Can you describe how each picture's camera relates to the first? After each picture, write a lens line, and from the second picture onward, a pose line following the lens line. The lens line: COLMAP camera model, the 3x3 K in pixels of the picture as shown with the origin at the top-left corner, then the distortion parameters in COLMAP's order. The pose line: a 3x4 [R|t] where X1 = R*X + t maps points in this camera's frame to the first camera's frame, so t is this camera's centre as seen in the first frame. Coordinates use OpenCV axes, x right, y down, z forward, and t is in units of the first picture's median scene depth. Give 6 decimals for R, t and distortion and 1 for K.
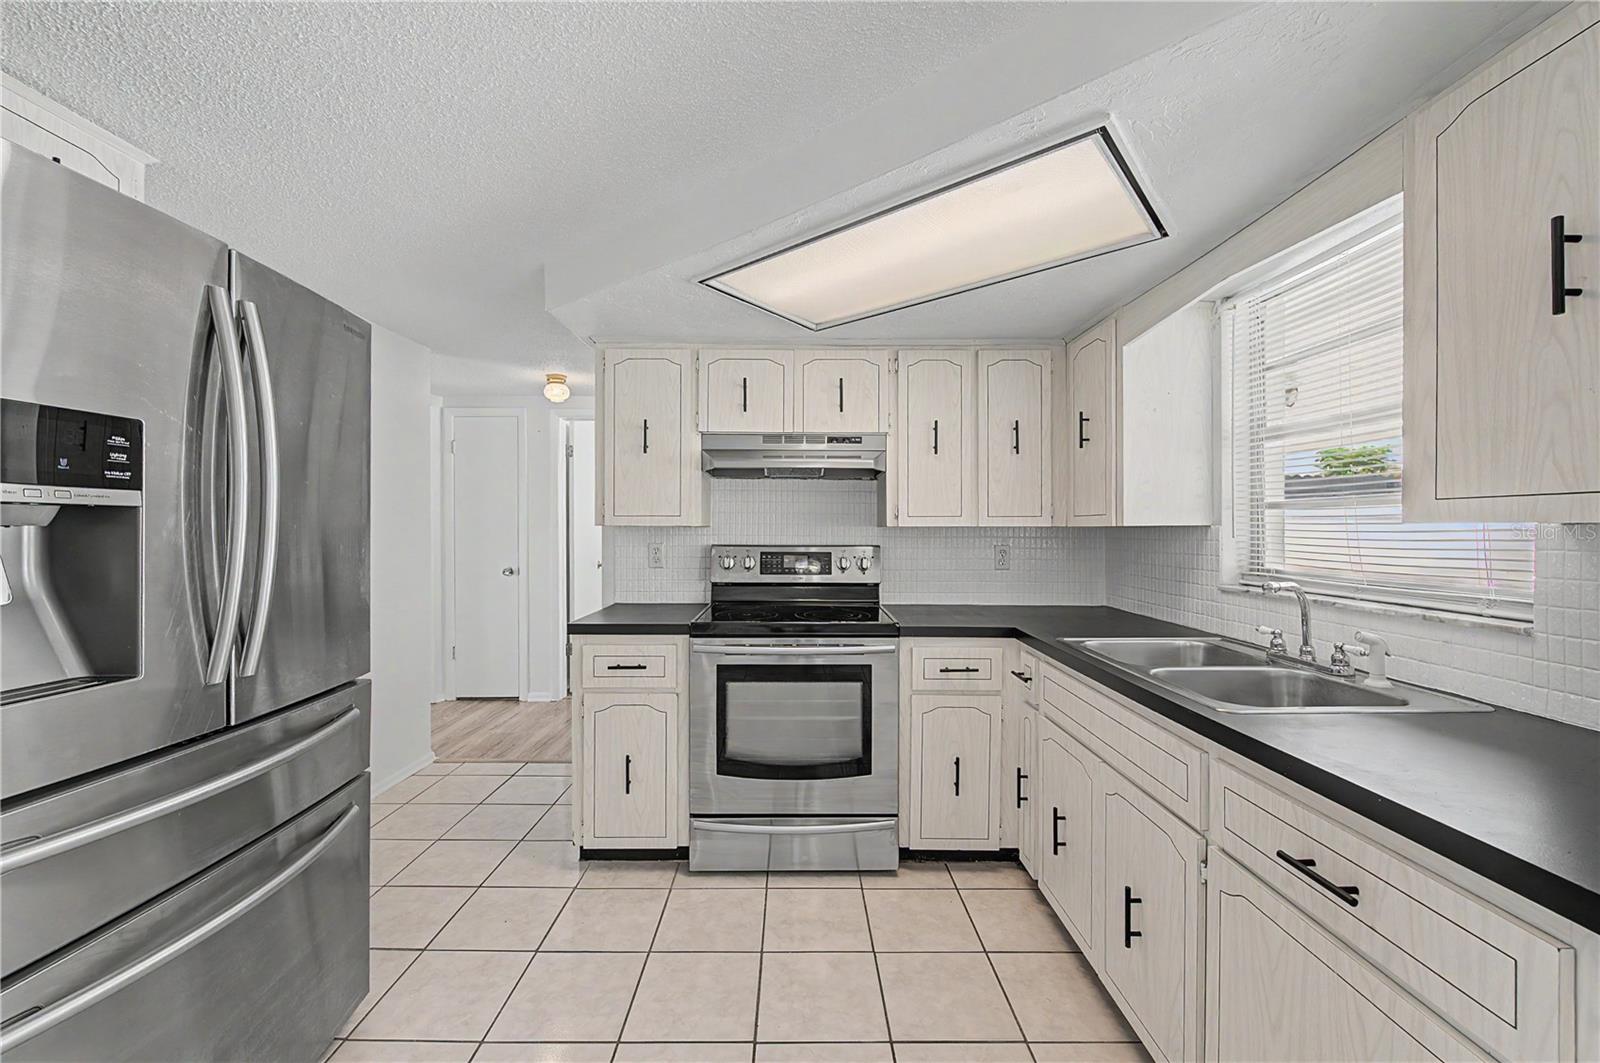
lens RADIAL K [[633.6, 0, 800.0], [0, 633.6, 531.5], [0, 0, 1]] dist [0.003161, -0.004187]
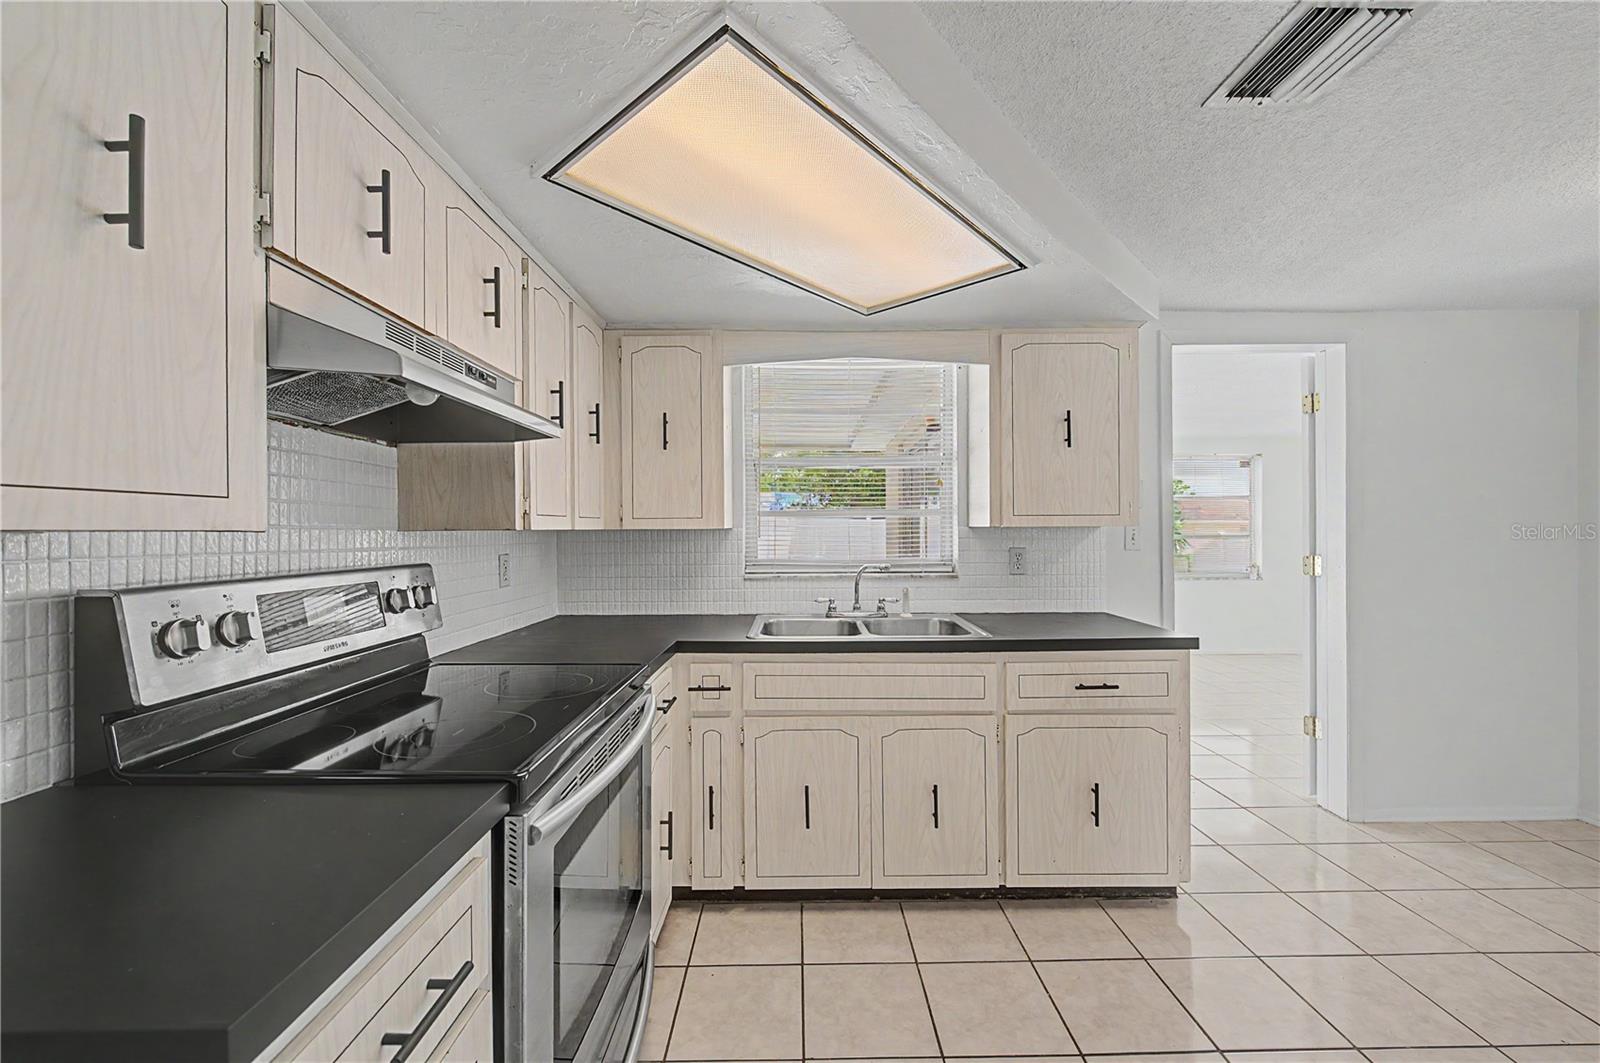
lens RADIAL K [[633.6, 0, 800.0], [0, 633.6, 531.5], [0, 0, 1]] dist [0.003161, -0.004187]
pose [[0.000292, -0.005172, 0.999987, -0.557497], [0.010701, 0.999929, 0.005169, -0.006810], [-0.999943, 0.010699, 0.000347, 0.817073]]
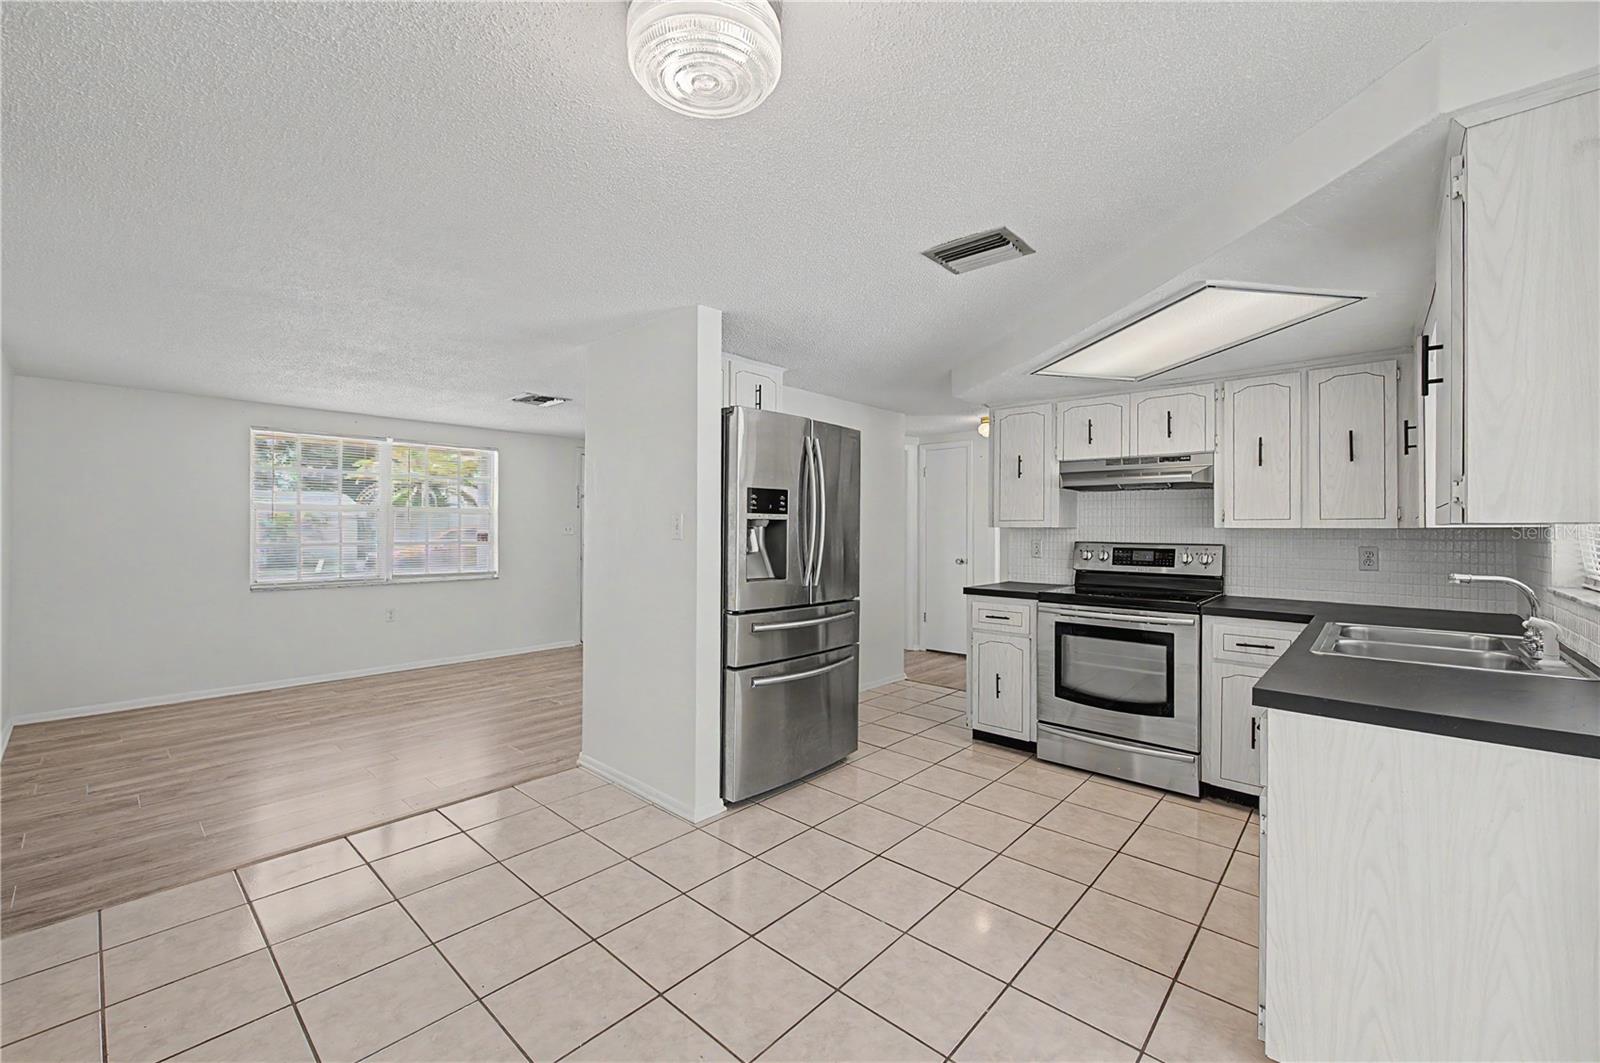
lens RADIAL K [[645.7, 0, 799.2], [0, 645.7, 526.0], [0, 0, 1]] dist [-0.001161, -0.000665]
pose [[0.737857, -0.000603, -0.674957, 0.436712], [-0.007892, 0.999924, -0.009521, 0.007093], [0.674911, 0.012352, 0.737796, -0.504048]]
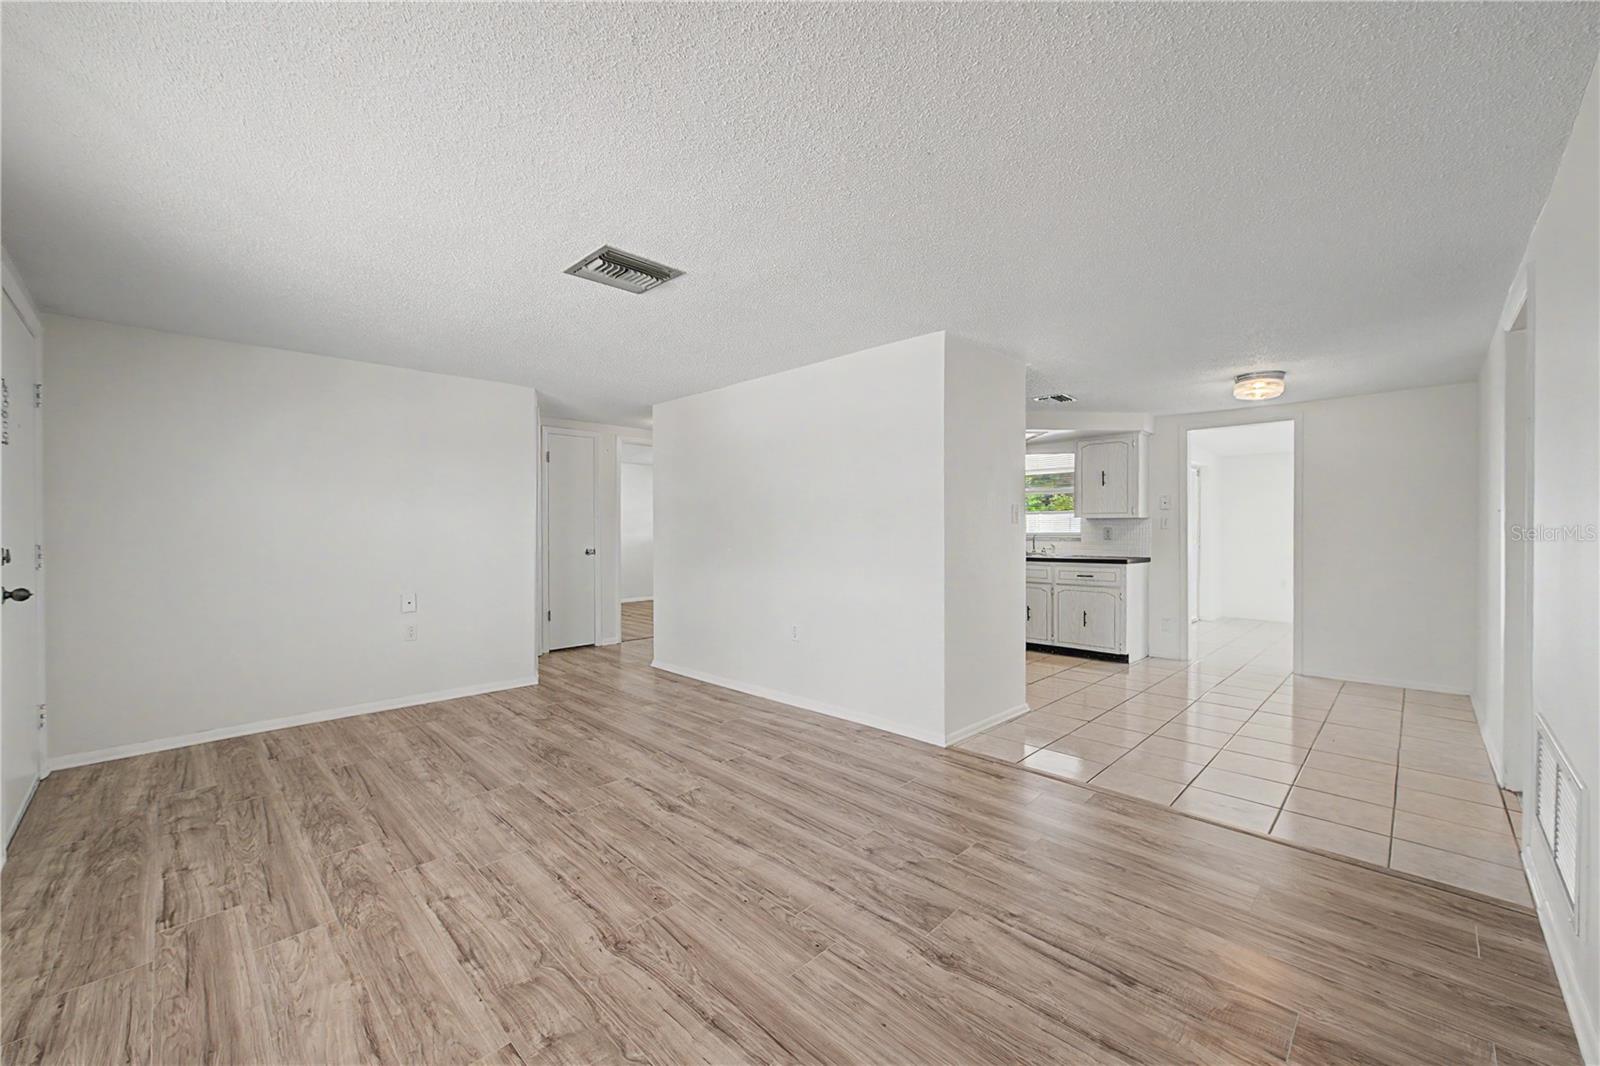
lens RADIAL K [[628.8, 0, 799.7], [0, 628.8, 530.7], [0, 0, 1]] dist [0.002615, -0.003260]
pose [[0.708614, -0.004251, 0.705584, -2.158158], [0.004733, 0.999988, 0.001272, 0.036370], [-0.705581, 0.002438, 0.708625, -0.538481]]
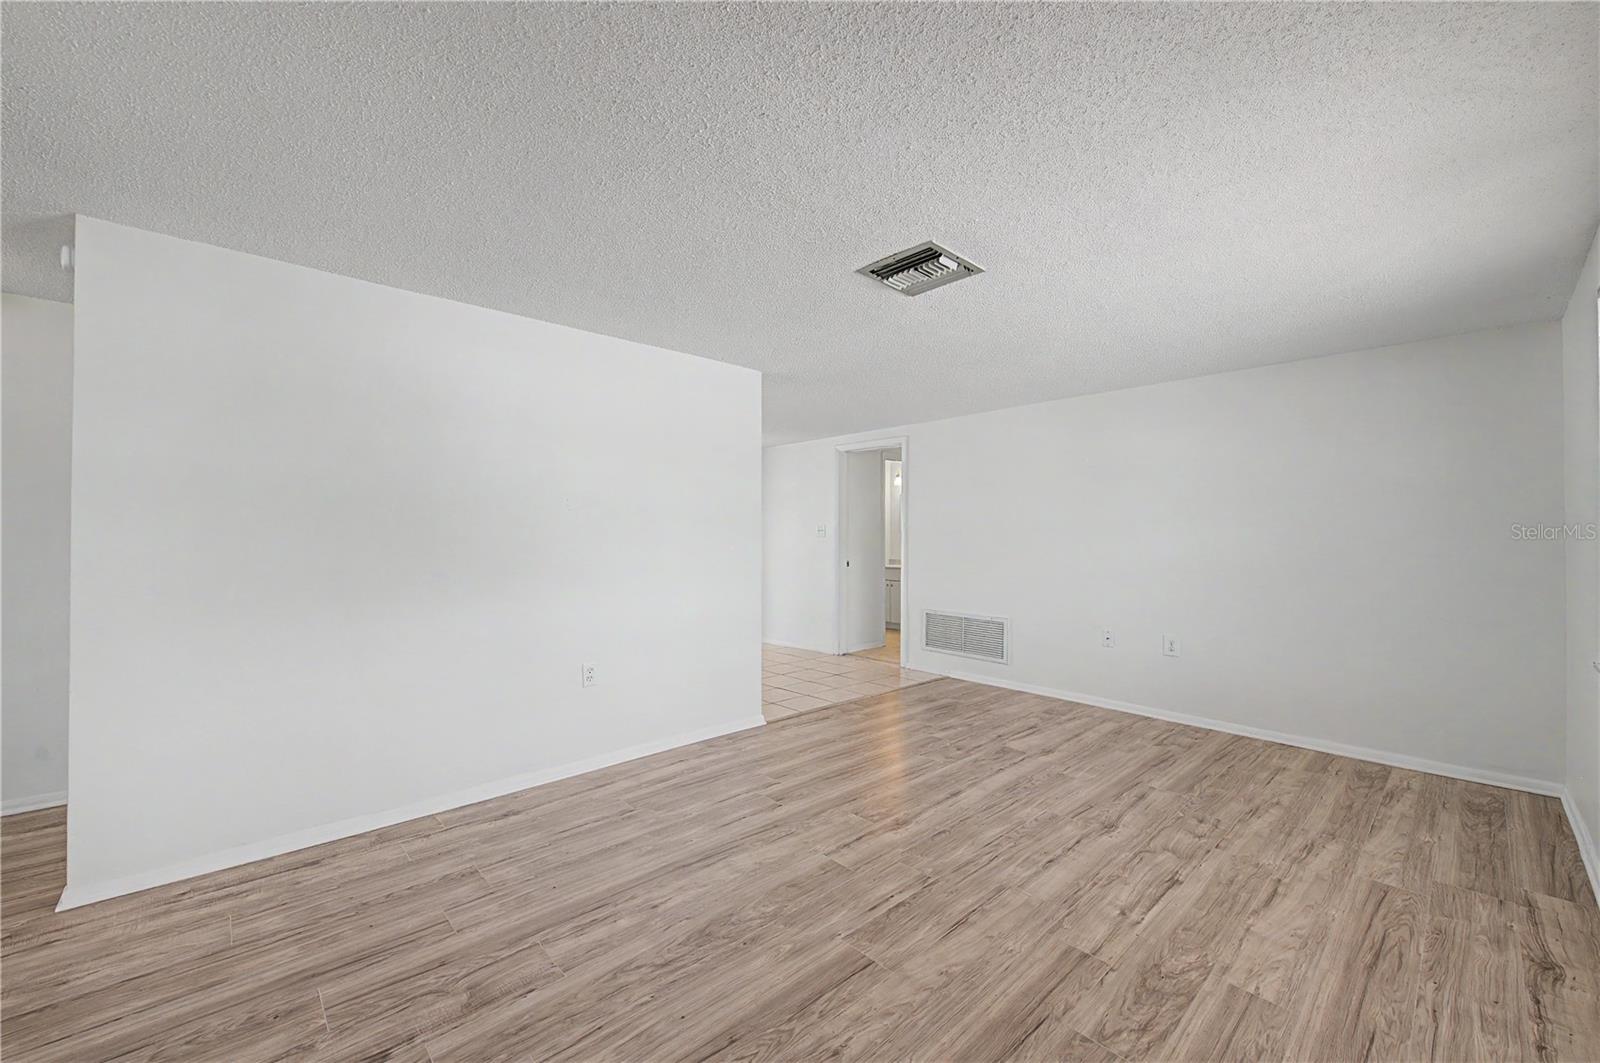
lens RADIAL K [[633.6, 0, 800.0], [0, 633.6, 531.5], [0, 0, 1]] dist [0.003161, -0.004187]
pose [[-0.678474, 0.003897, 0.734614, -2.230826], [0.001854, 0.999992, -0.003593, 0.022027], [-0.734622, -0.001076, -0.678476, 1.327141]]
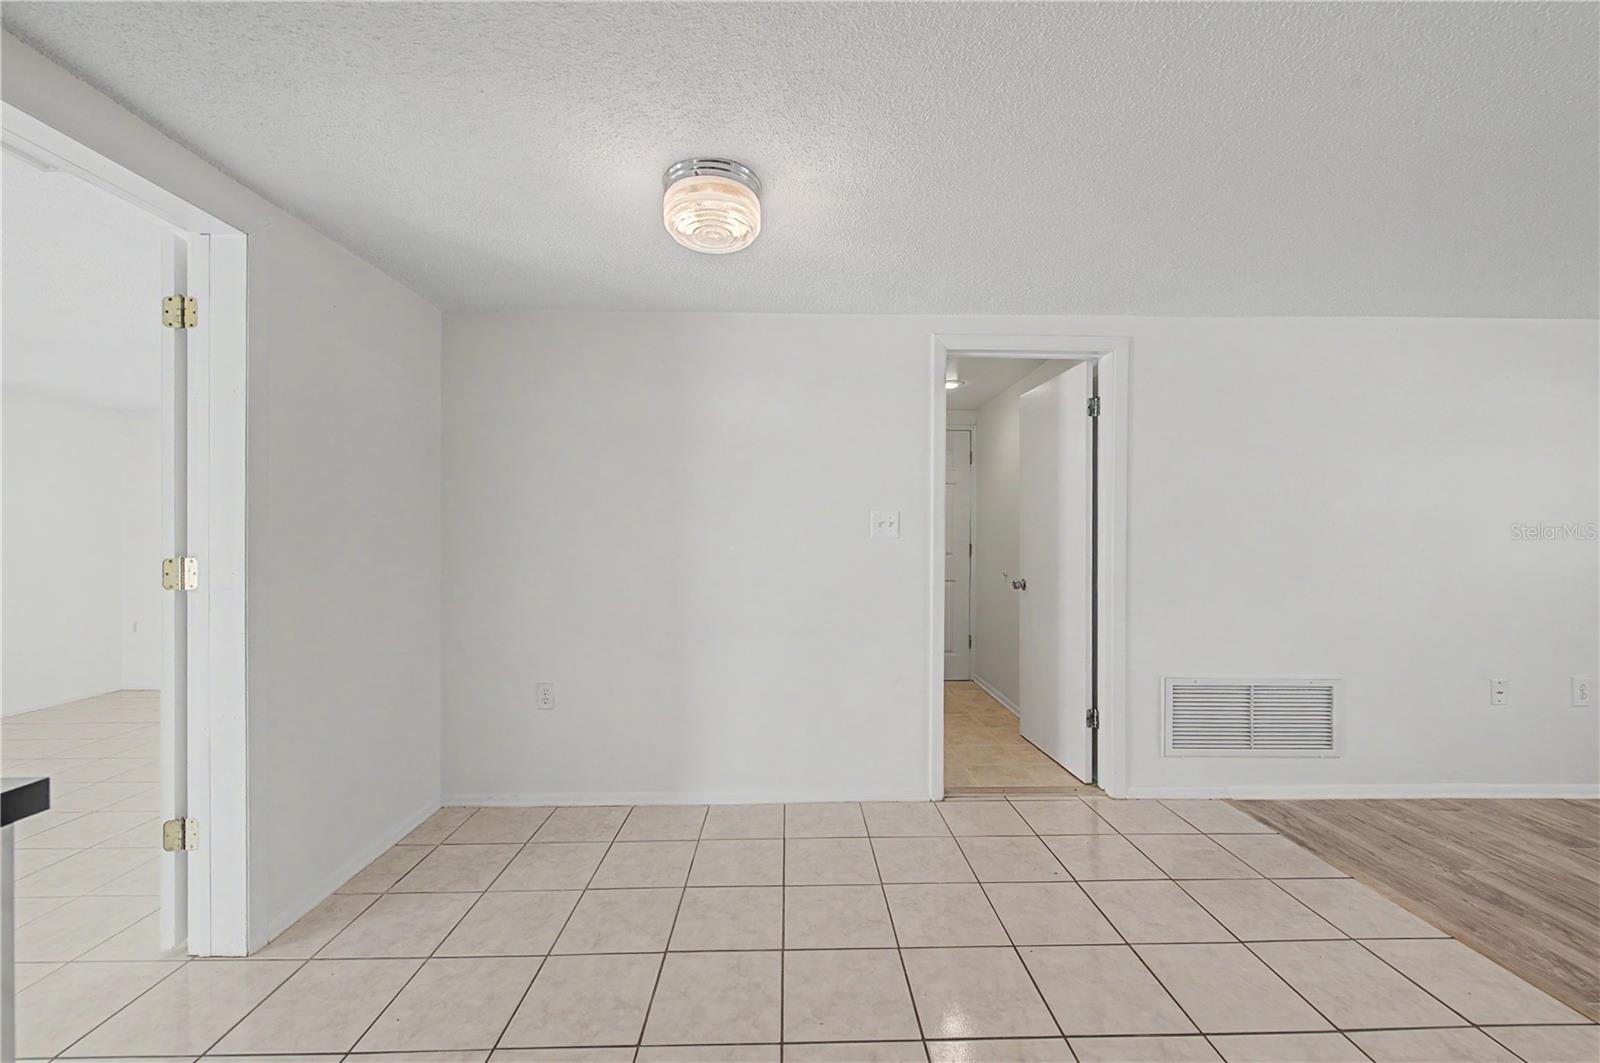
lens RADIAL K [[642.5, 0, 803.8], [0, 642.5, 534.4], [0, 0, 1]] dist [0.000970, -0.003087]
pose [[-0.999922, -0.003323, -0.012070, -0.056043], [-0.003422, 0.999961, 0.008195, 0.020341], [0.012043, 0.008236, -0.999894, 0.597625]]
